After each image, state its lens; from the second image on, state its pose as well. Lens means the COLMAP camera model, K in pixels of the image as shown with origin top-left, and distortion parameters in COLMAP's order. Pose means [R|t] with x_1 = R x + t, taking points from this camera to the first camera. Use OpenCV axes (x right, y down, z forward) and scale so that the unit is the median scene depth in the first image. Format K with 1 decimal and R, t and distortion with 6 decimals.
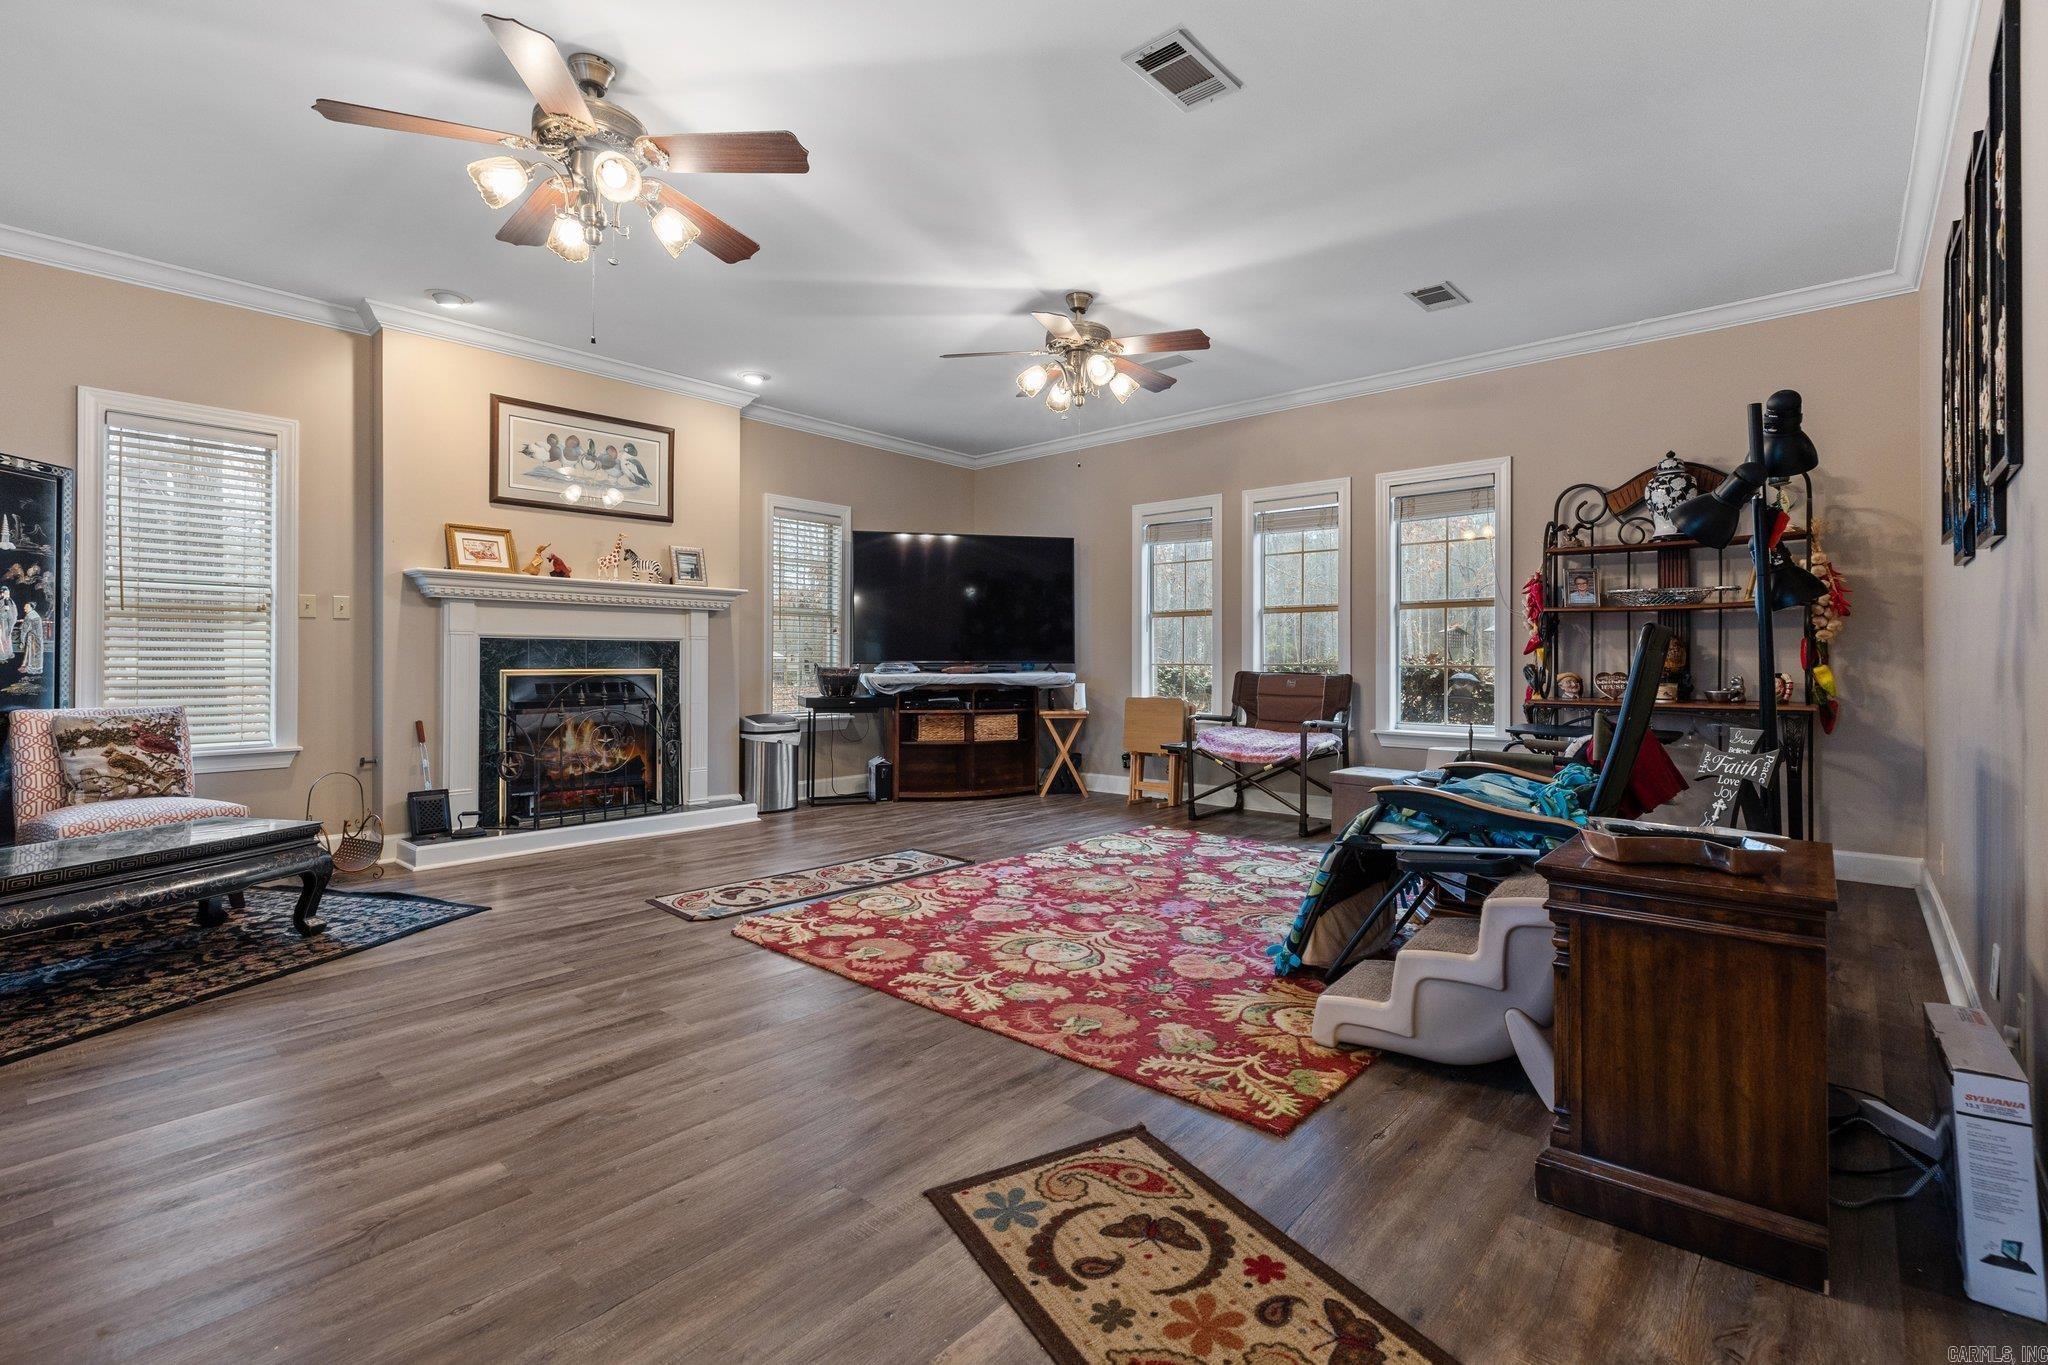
lens RADIAL K [[933.3, 0, 1020.5], [0, 933.3, 654.6], [0, 0, 1]] dist [0.008067, -0.000841]
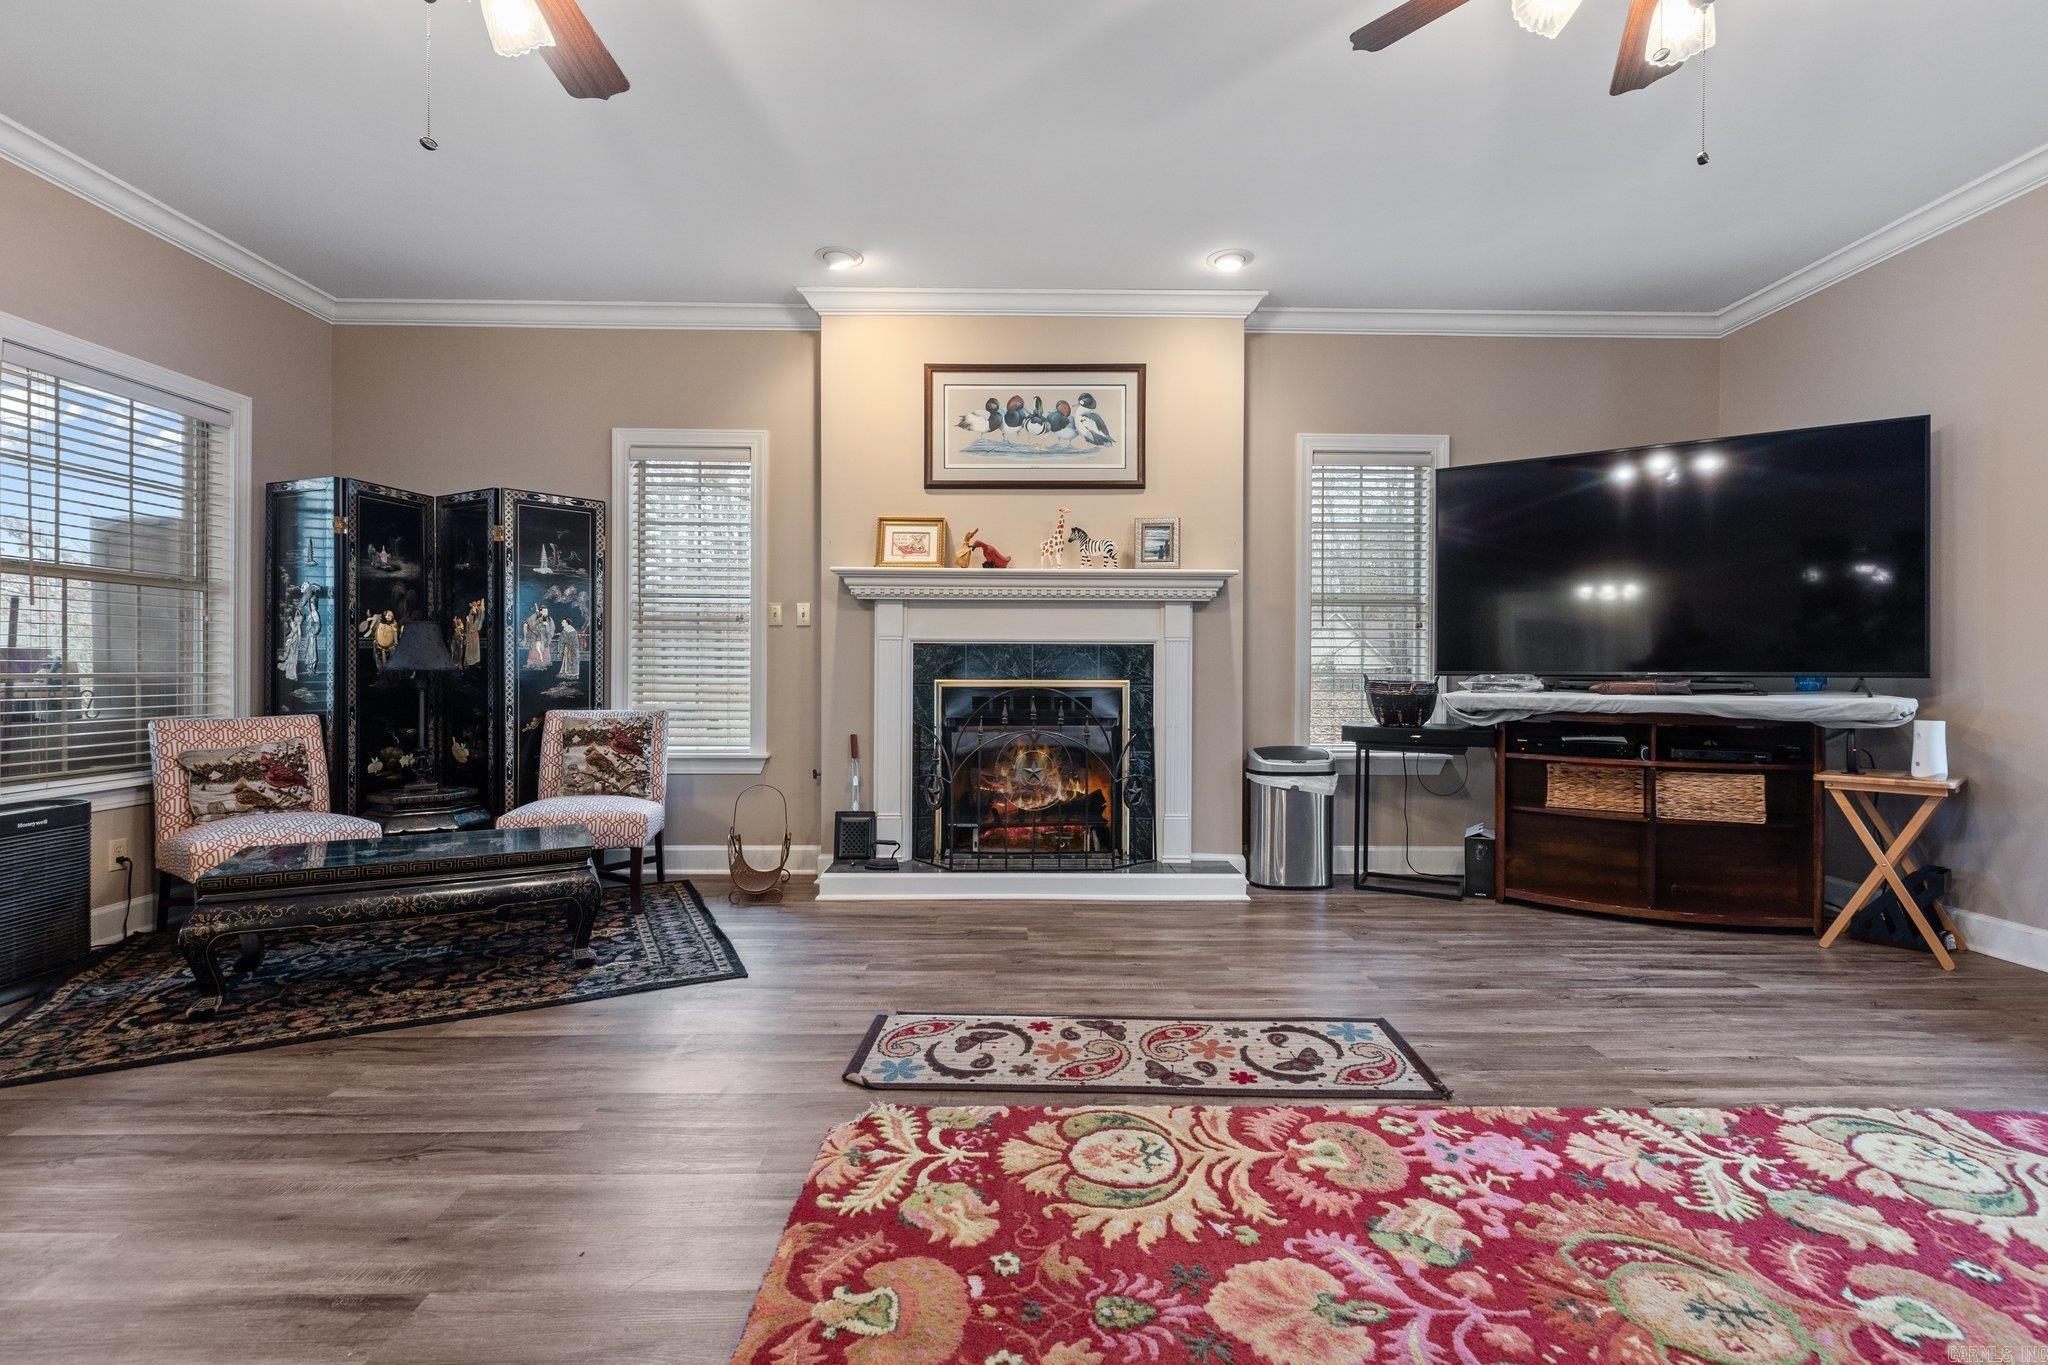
lens RADIAL K [[933.3, 0, 1028.3], [0, 933.3, 670.5], [0, 0, 1]] dist [0.008067, -0.000841]
pose [[0.675250, 0.002830, -0.737583, 0.143597], [0.001788, 0.999983, 0.005474, 0.003036], [0.737586, -0.005015, 0.675234, 0.479252]]
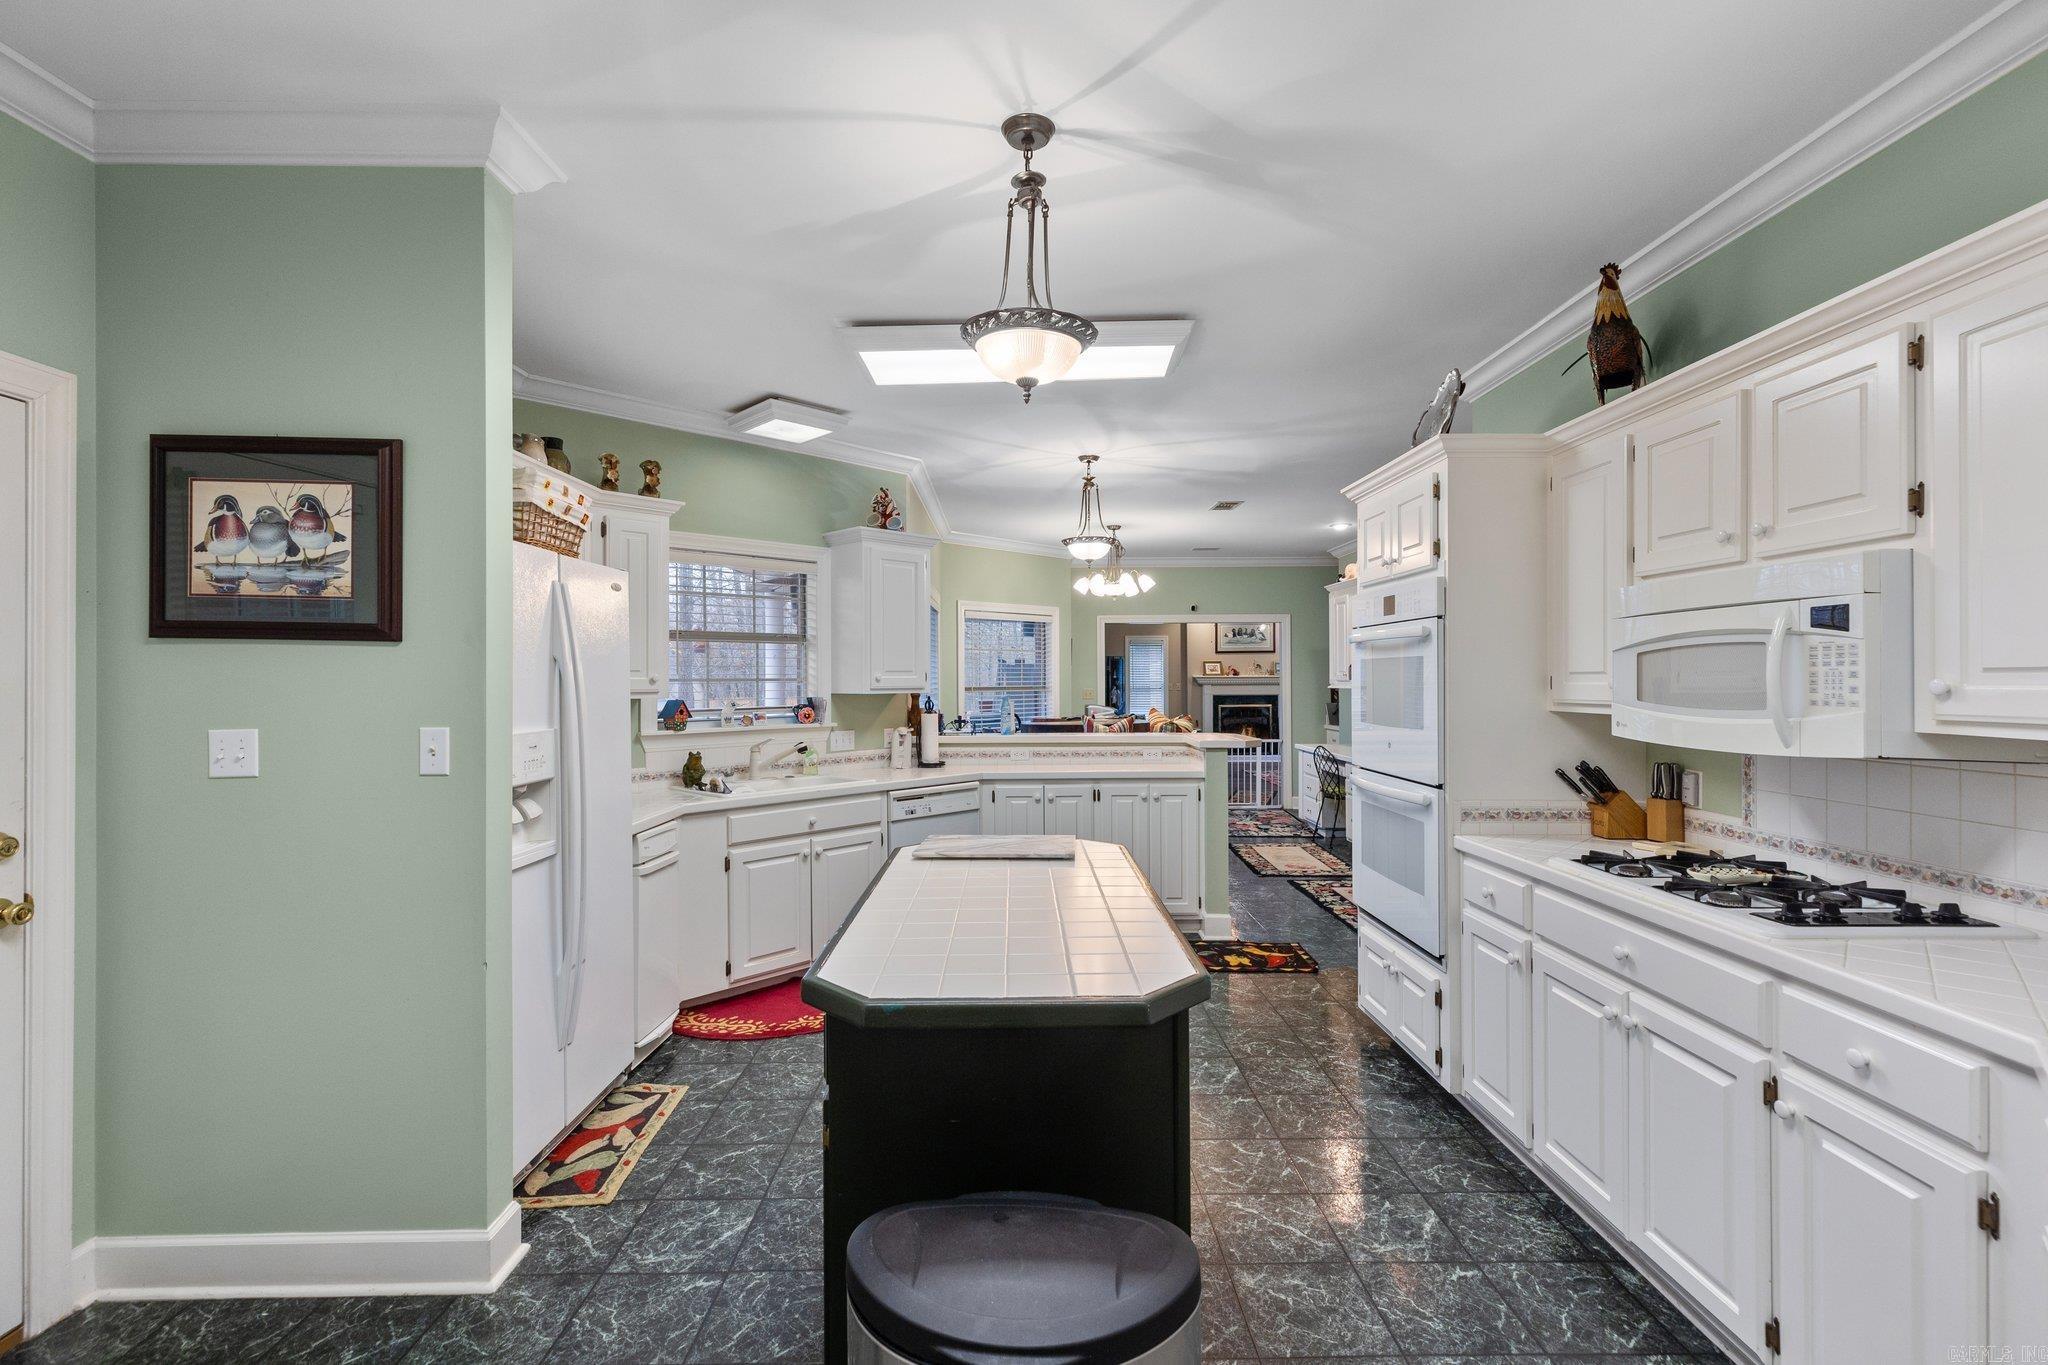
lens RADIAL K [[933.3, 0, 1049.5], [0, 933.3, 691.7], [0, 0, 1]] dist [0.008067, -0.000841]
pose [[0.676332, 0.004527, -0.736583, 1.416336], [0.012550, 0.999765, 0.017668, -0.094168], [0.736490, -0.021194, 0.676116, -1.599320]]
